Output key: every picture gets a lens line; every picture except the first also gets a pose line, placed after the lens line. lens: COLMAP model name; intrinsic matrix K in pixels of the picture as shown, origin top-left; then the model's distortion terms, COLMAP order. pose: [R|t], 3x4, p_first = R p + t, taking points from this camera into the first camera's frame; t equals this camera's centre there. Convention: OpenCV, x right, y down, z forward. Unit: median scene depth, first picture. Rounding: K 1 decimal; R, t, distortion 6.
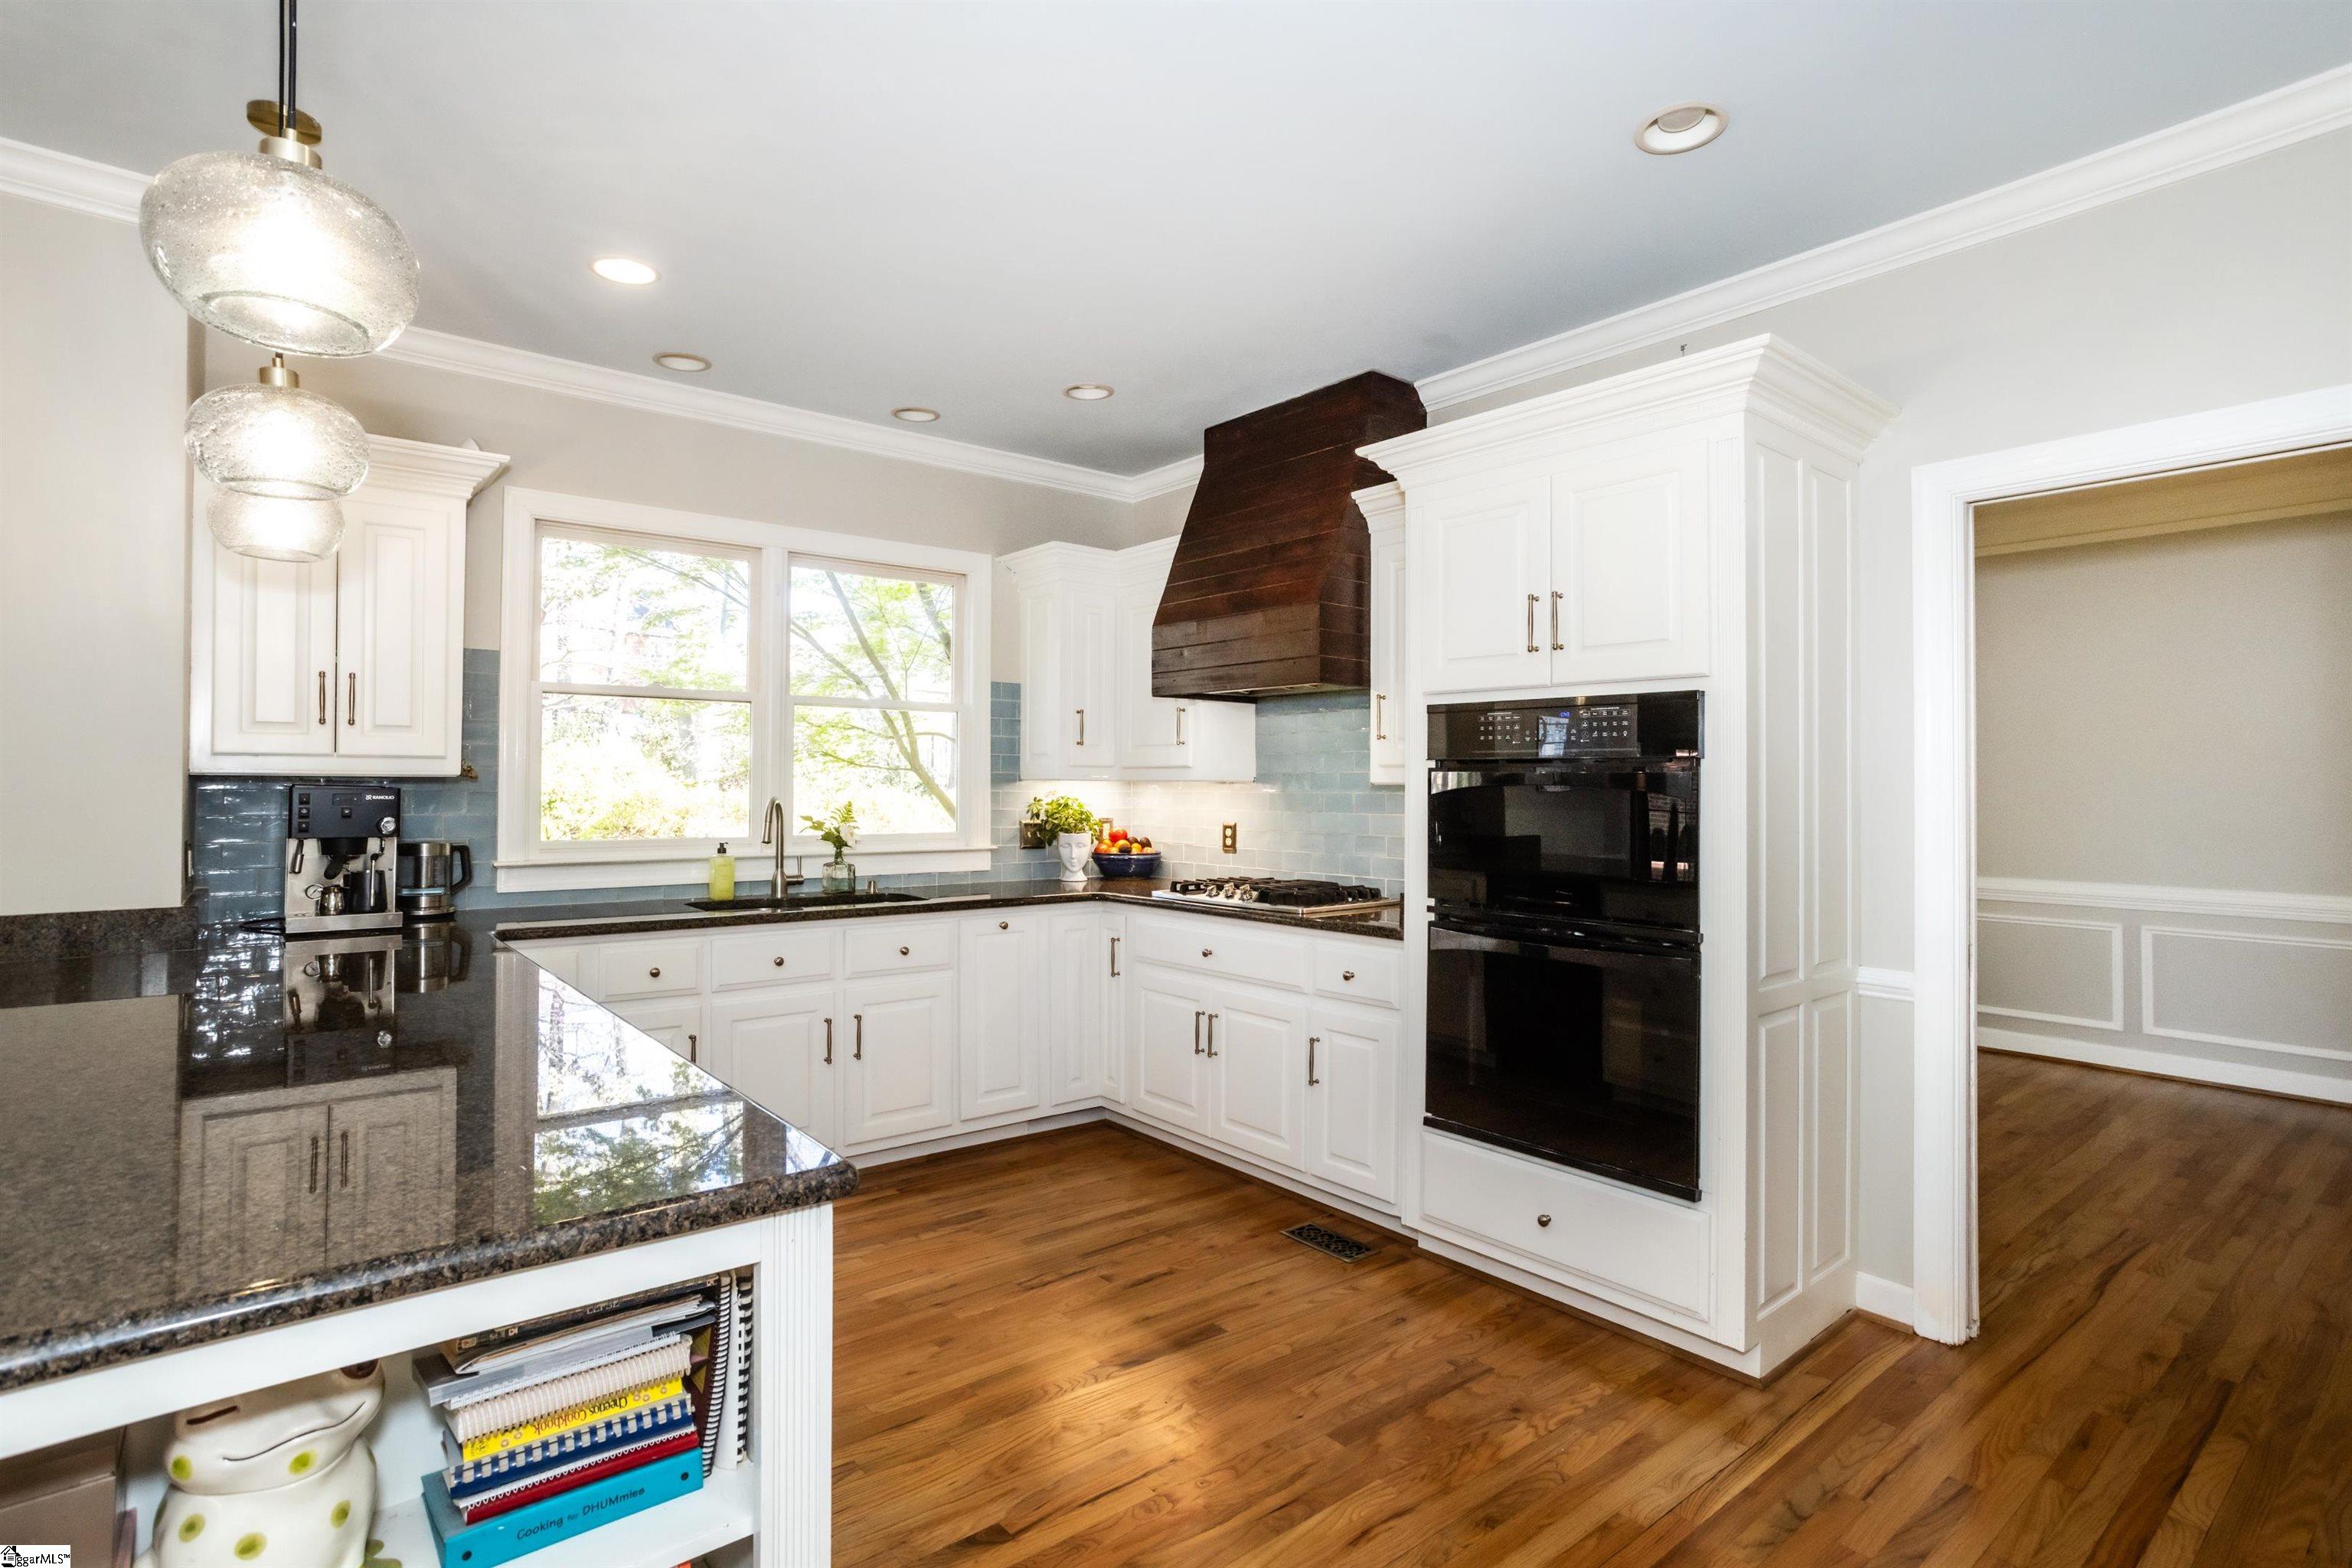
lens RADIAL K [[1194.8, 0, 1167.0], [0, 1194.8, 782.4], [0, 0, 1]] dist [-0.035773, 0.020495]
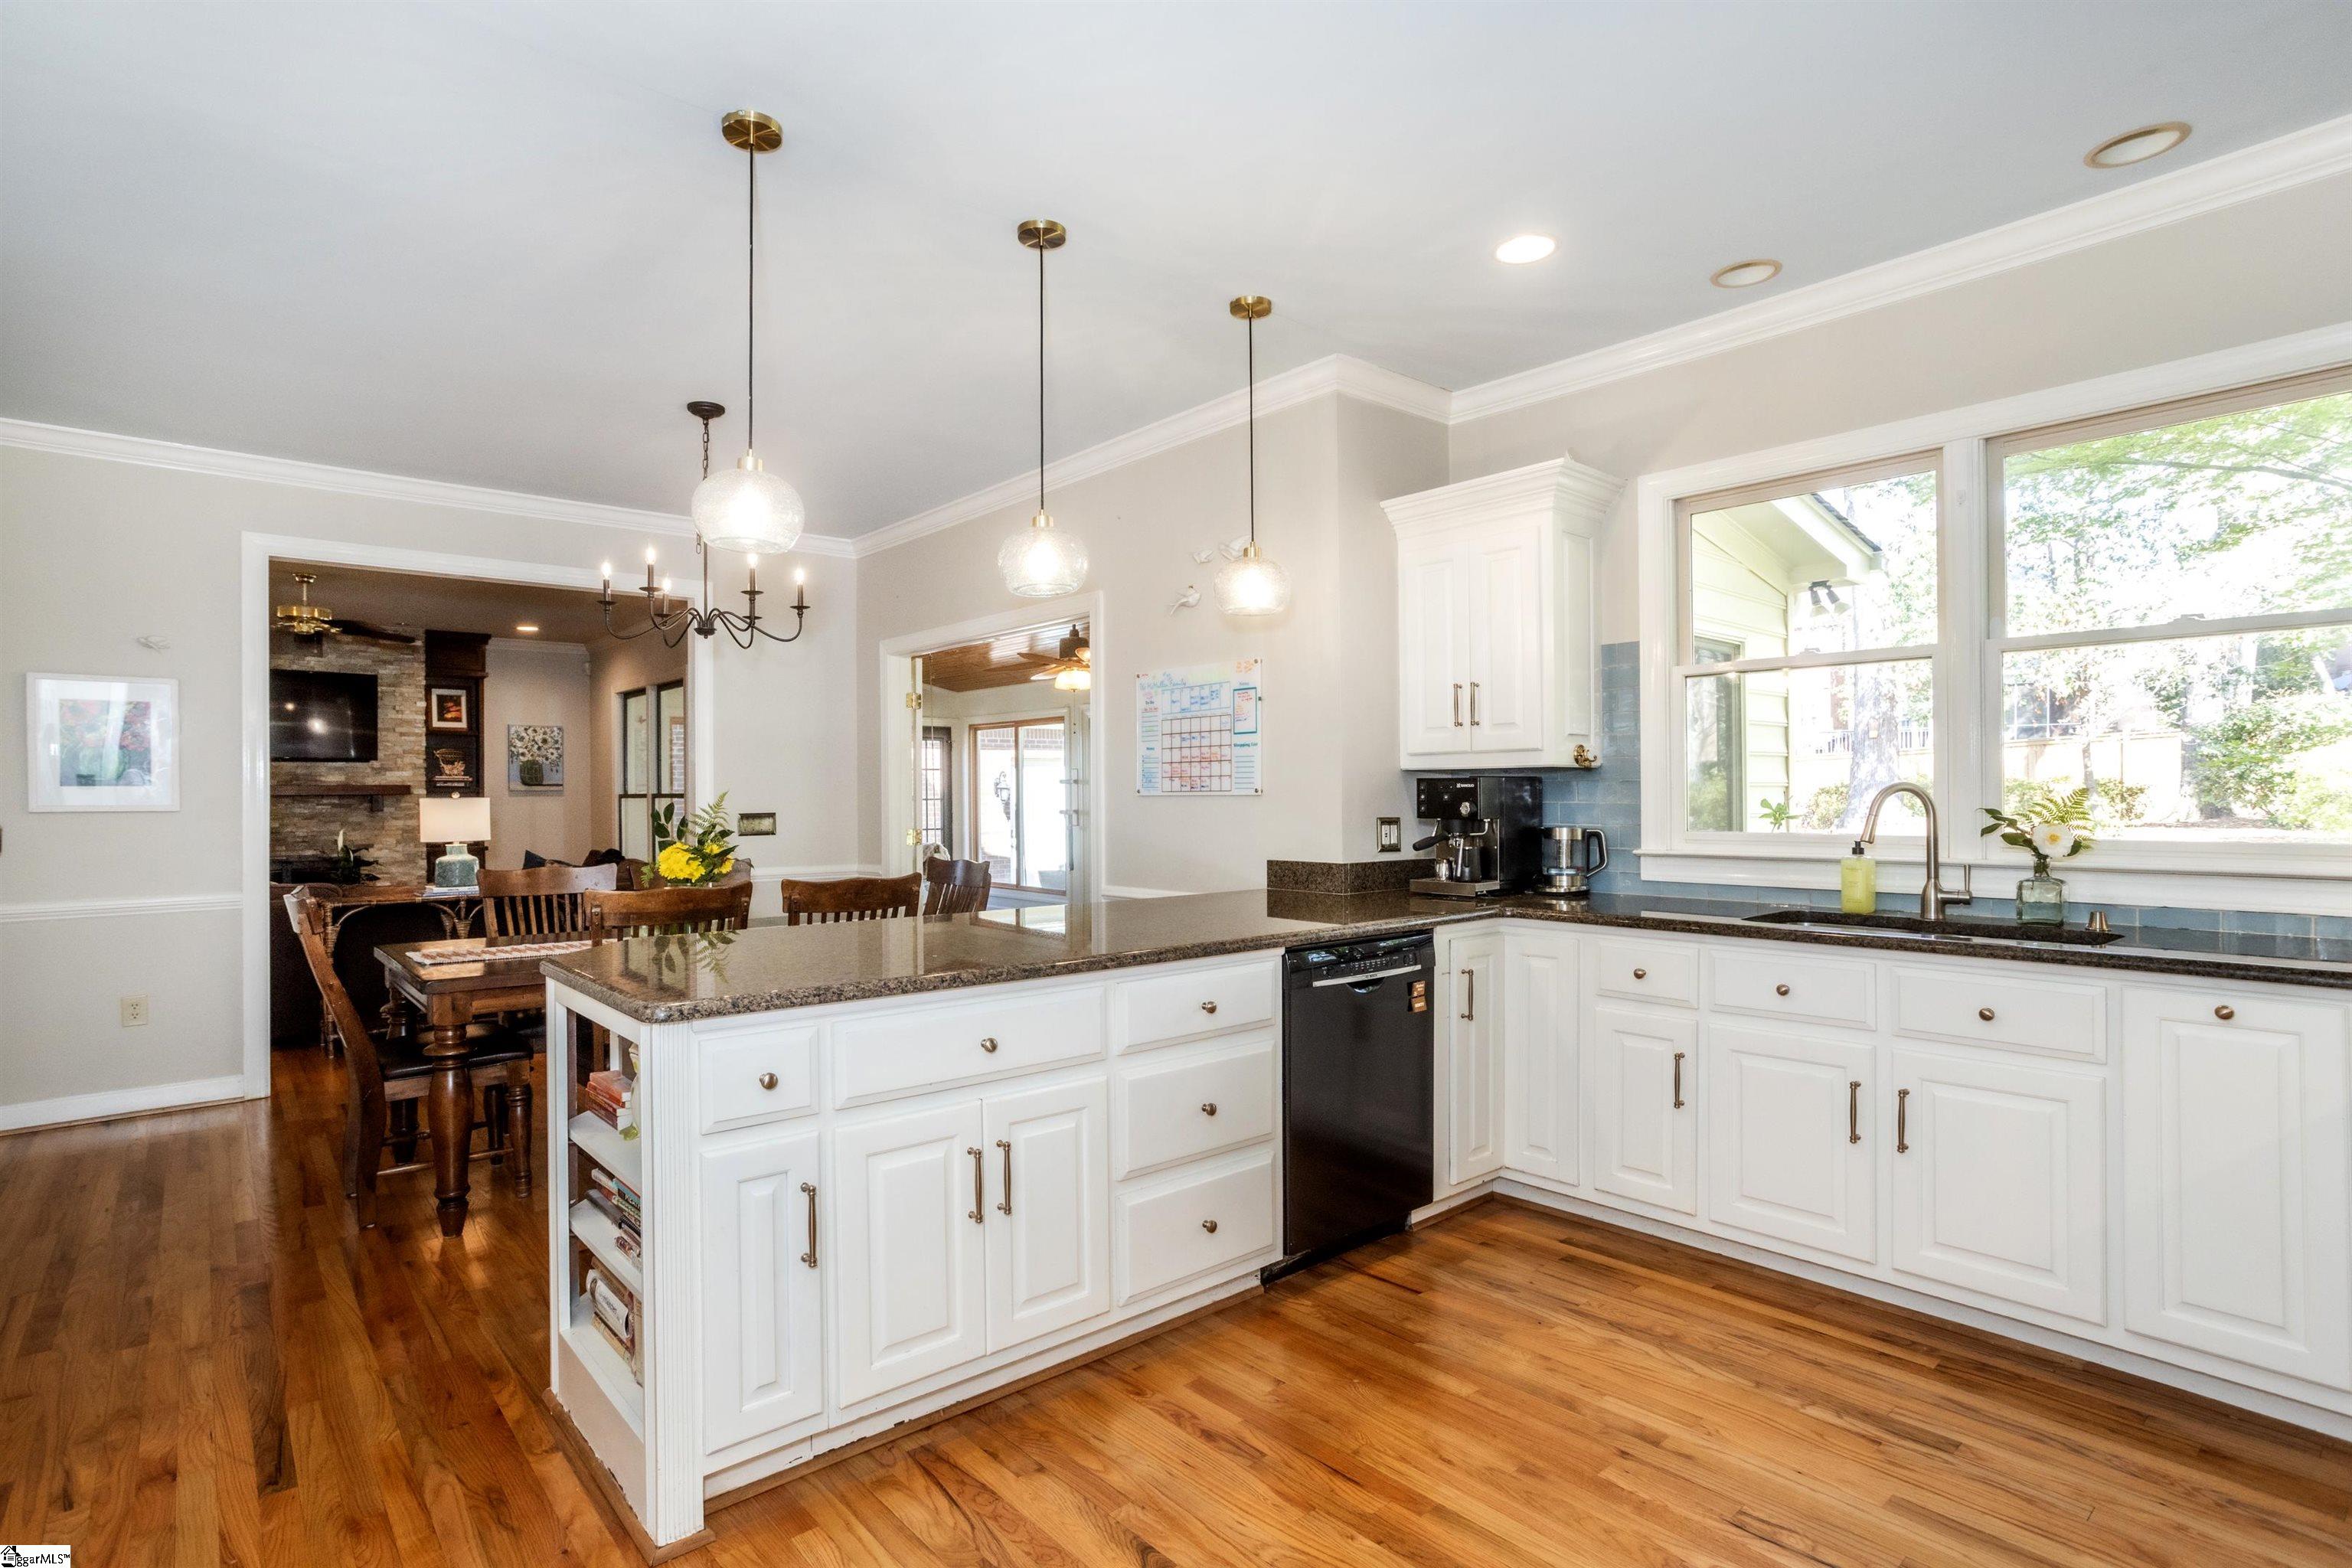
lens RADIAL K [[1194.8, 0, 1144.3], [0, 1194.8, 795.6], [0, 0, 1]] dist [-0.035773, 0.020495]
pose [[0.001444, -0.001126, -0.999998, 0.404128], [0.011707, 0.999931, -0.001109, 0.015011], [0.999930, -0.011705, 0.001457, 0.509180]]
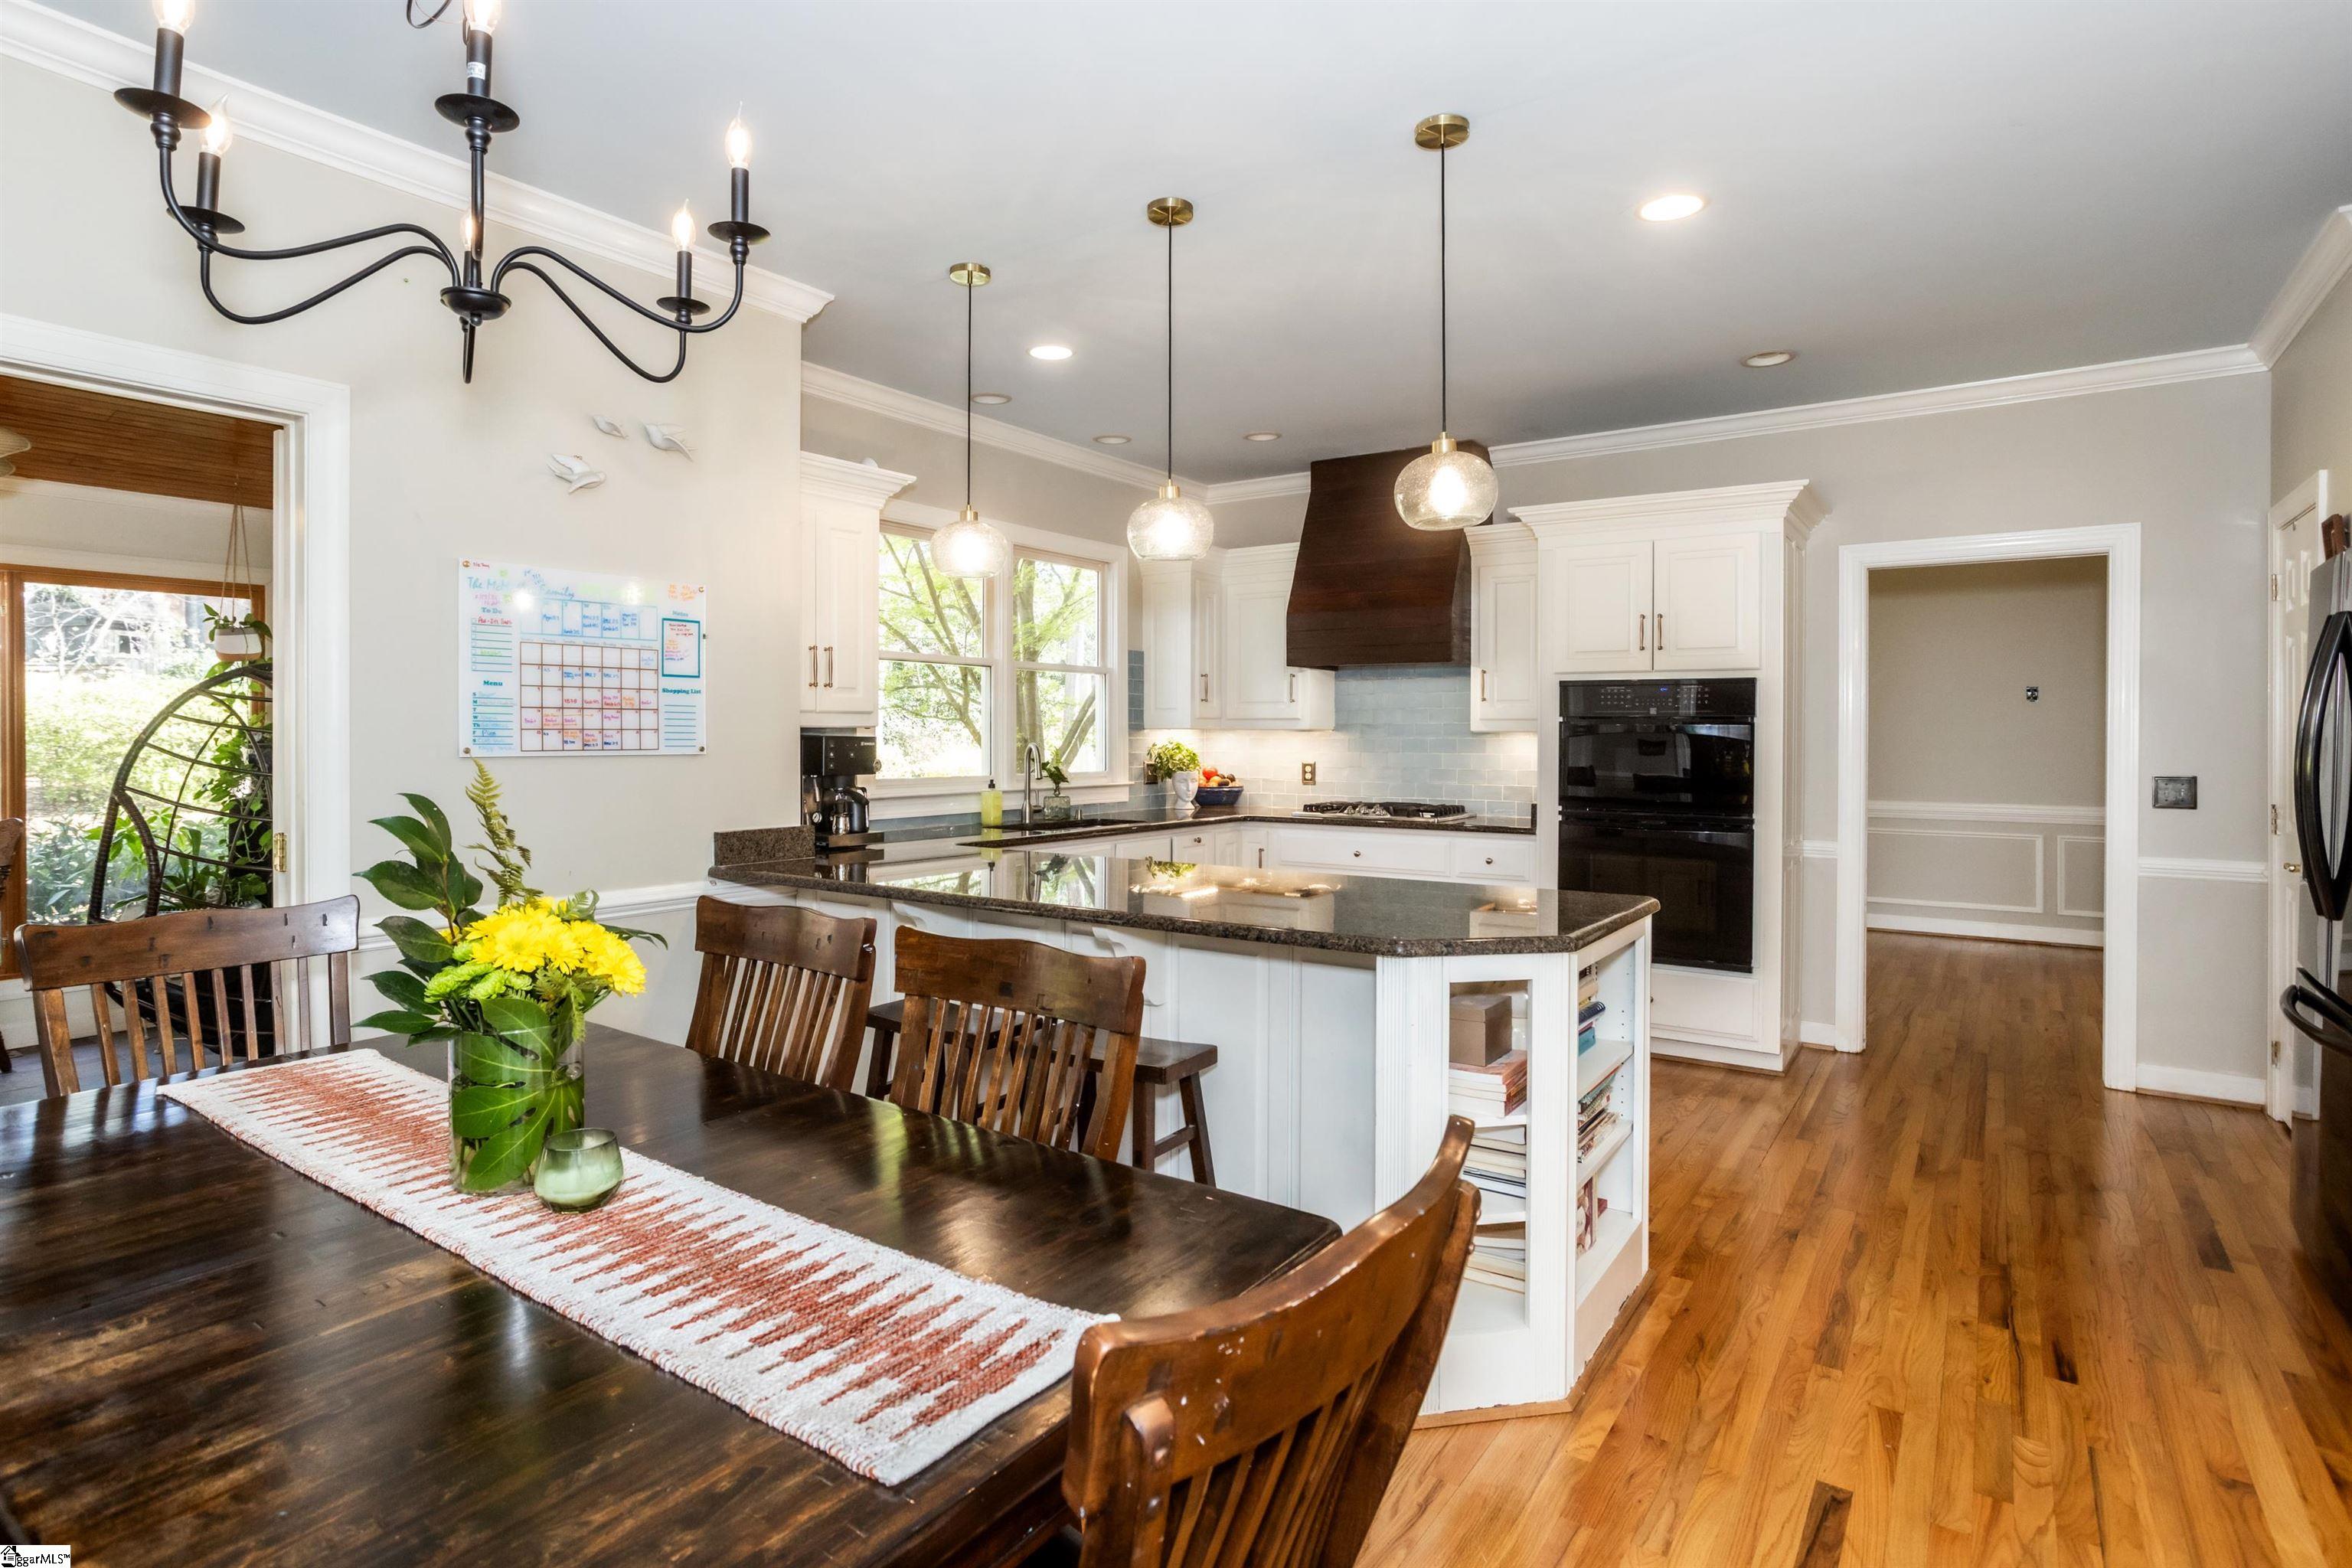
lens RADIAL K [[1194.8, 0, 1196.7], [0, 1194.8, 744.8], [0, 0, 1]] dist [-0.035773, 0.020495]
pose [[0.961156, -0.005630, 0.275947, -0.500731], [0.002429, 0.999926, 0.011939, -0.000967], [-0.275993, -0.010805, 0.961099, -0.265430]]
